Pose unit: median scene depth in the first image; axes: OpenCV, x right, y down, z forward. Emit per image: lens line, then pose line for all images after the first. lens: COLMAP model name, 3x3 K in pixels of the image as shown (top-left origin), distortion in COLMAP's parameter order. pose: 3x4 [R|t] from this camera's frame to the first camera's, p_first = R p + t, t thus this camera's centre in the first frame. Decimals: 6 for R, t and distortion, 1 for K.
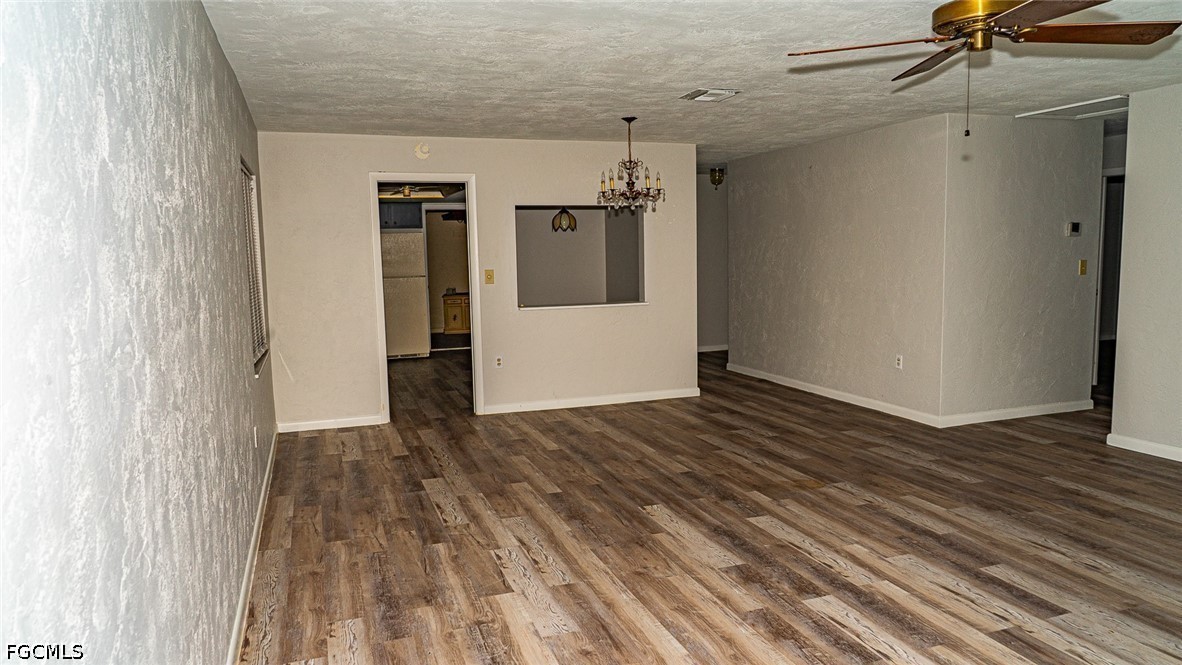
lens RADIAL K [[781.8, 0, 591.0], [0, 781.8, 332.5], [0, 0, 1]] dist [-0.027707, 0.002872]
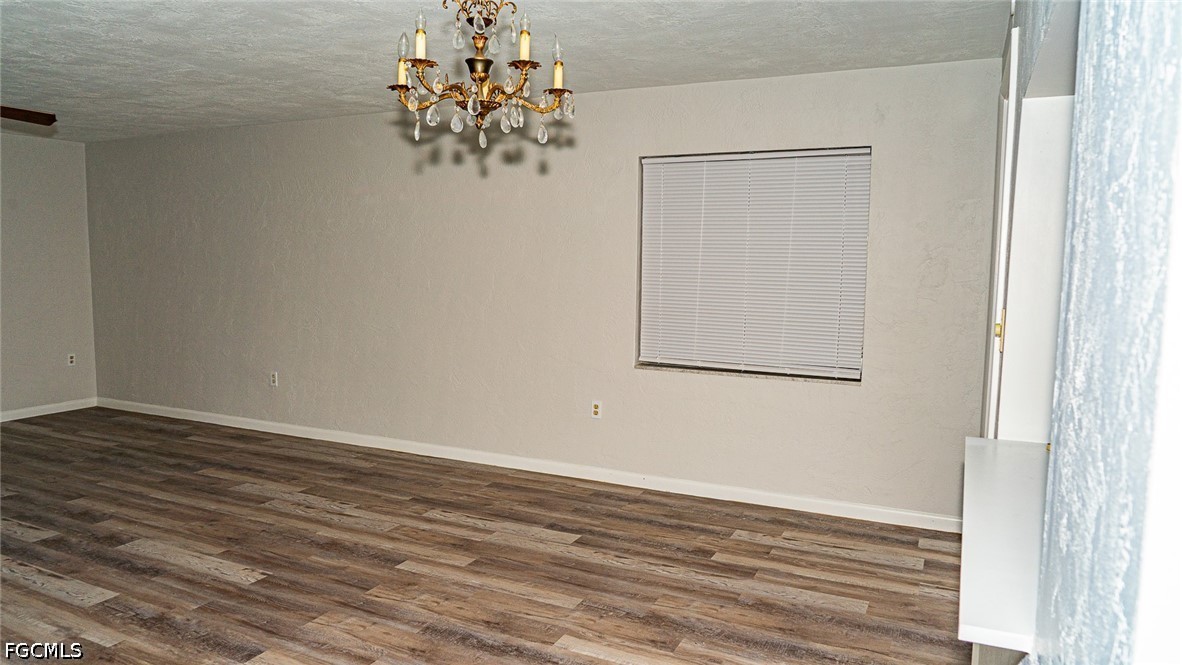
lens RADIAL K [[781.8, 0, 591.0], [0, 781.8, 332.5], [0, 0, 1]] dist [-0.027707, 0.002872]
pose [[-0.713238, 0.080432, -0.696292, 0.358558], [-0.069766, 0.980315, 0.184704, -0.185831], [0.697441, 0.180315, -0.693586, 1.718367]]
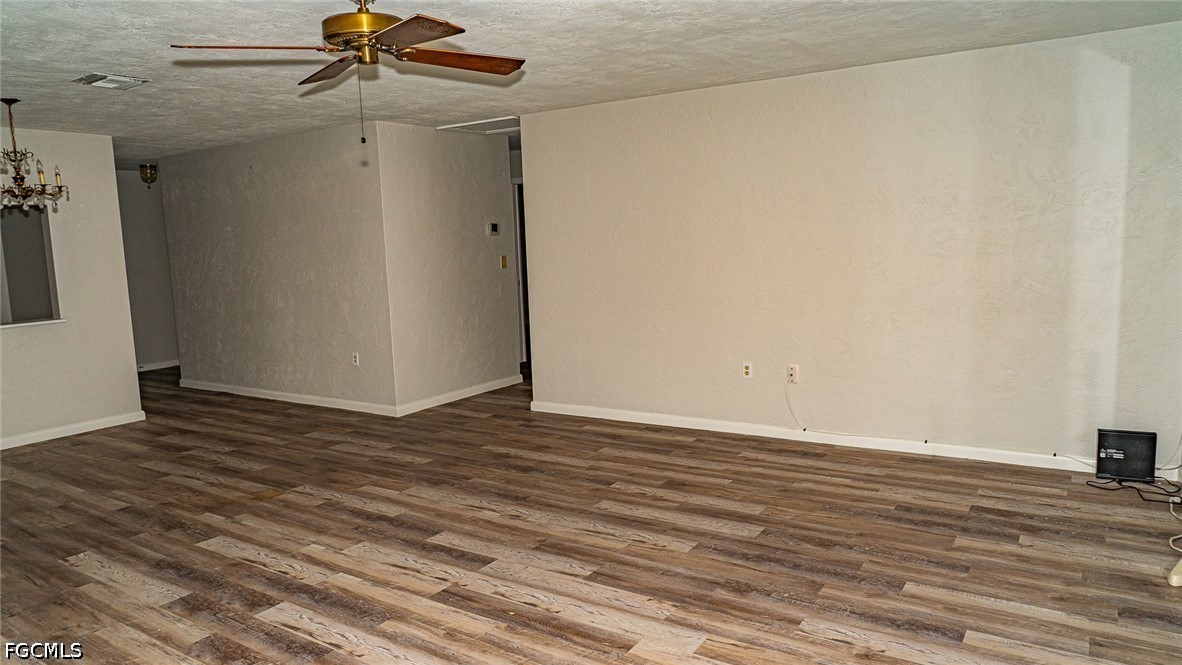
lens RADIAL K [[781.8, 0, 591.0], [0, 781.8, 332.5], [0, 0, 1]] dist [-0.027707, 0.002872]
pose [[0.797507, -0.081144, 0.597828, 0.041677], [0.082381, 0.996279, 0.025329, 0.003167], [-0.597659, 0.029050, 0.801224, -0.023302]]
